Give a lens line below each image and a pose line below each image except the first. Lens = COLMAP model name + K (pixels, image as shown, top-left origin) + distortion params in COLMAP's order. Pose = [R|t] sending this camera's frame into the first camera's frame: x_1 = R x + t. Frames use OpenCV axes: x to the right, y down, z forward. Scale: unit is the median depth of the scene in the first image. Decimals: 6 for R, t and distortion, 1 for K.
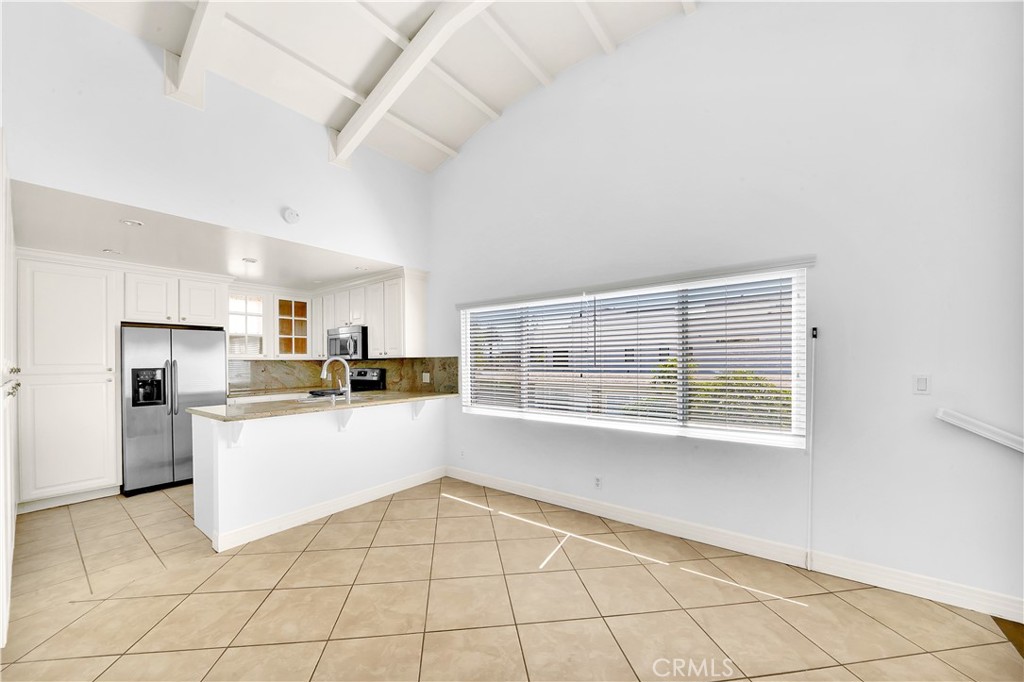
lens RADIAL K [[373.0, 0, 512.4], [0, 373.0, 354.6], [0, 0, 1]] dist [-0.022382, 0.000014]
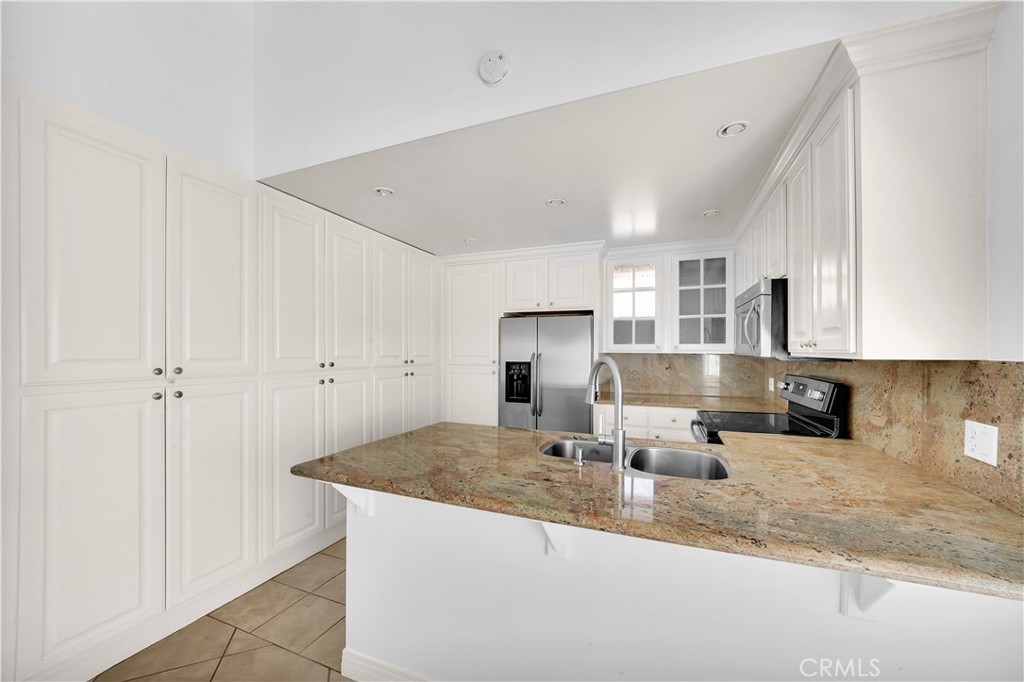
lens RADIAL K [[373.0, 0, 512.4], [0, 373.0, 354.6], [0, 0, 1]] dist [-0.022382, 0.000014]
pose [[0.261894, 0.026194, -0.964741, -0.092167], [0.010078, 0.999503, 0.029873, -0.007738], [0.965044, -0.017546, 0.261500, 0.700447]]
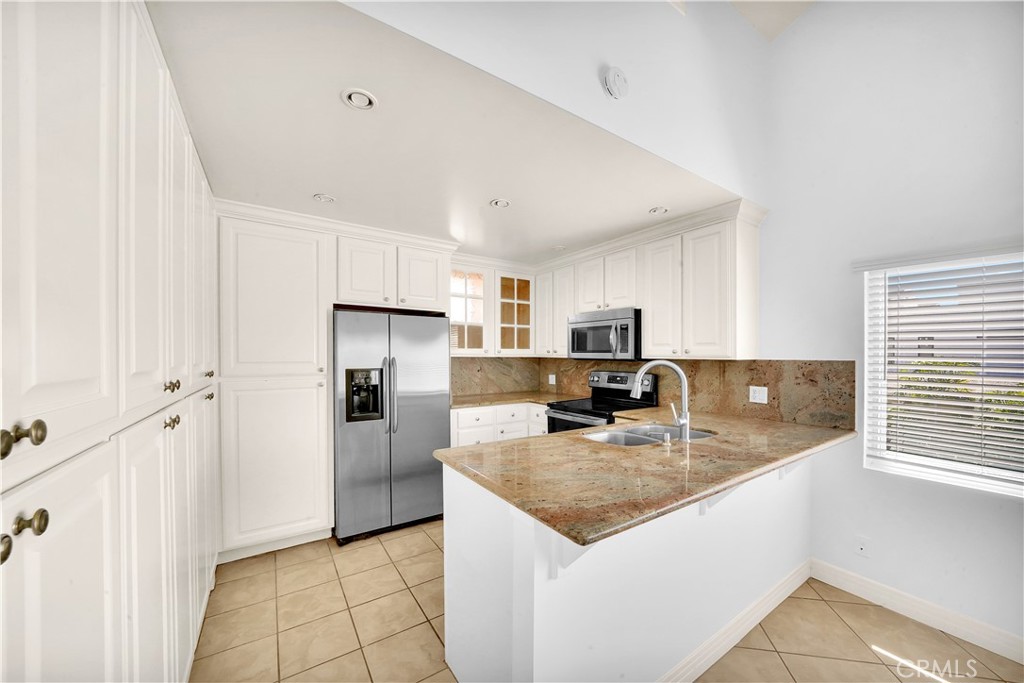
lens RADIAL K [[376.7, 0, 535.1], [0, 376.7, 353.1], [0, 0, 1]] dist [-0.024274, -0.000118]
pose [[0.952181, 0.016927, -0.305066, -0.426187], [-0.012729, 0.999795, 0.015744, -0.008332], [0.305270, -0.011108, 0.952201, 0.376308]]
